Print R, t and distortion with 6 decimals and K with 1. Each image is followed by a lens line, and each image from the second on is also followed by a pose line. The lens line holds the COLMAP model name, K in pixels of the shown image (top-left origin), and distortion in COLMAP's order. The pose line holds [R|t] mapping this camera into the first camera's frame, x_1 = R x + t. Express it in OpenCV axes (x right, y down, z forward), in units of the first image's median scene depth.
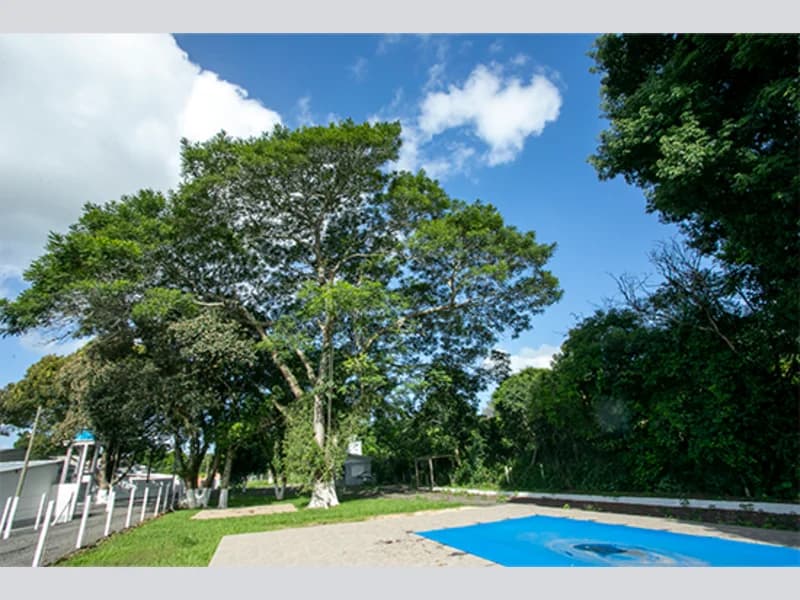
lens RADIAL K [[381.7, 0, 400.2], [0, 381.7, 307.6], [0, 0, 1]] dist [-0.078165, 0.030497]
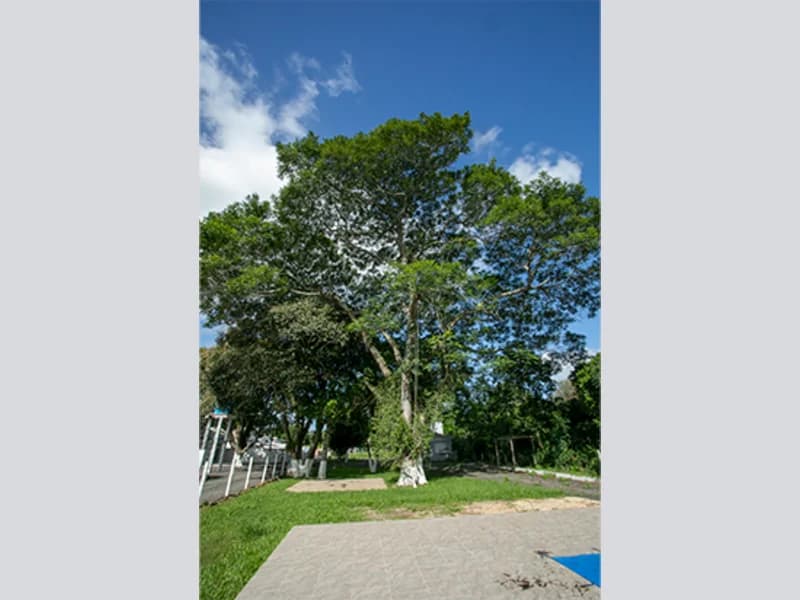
lens RADIAL K [[297.3, 0, 408.7], [0, 297.3, 299.2], [0, 0, 1]] dist [-0.045724, 0.000065]
pose [[0.981227, -0.044654, -0.187615, -0.034809], [0.033932, 0.997623, -0.059980, 0.062171], [0.189847, 0.052488, 0.980410, 0.154640]]
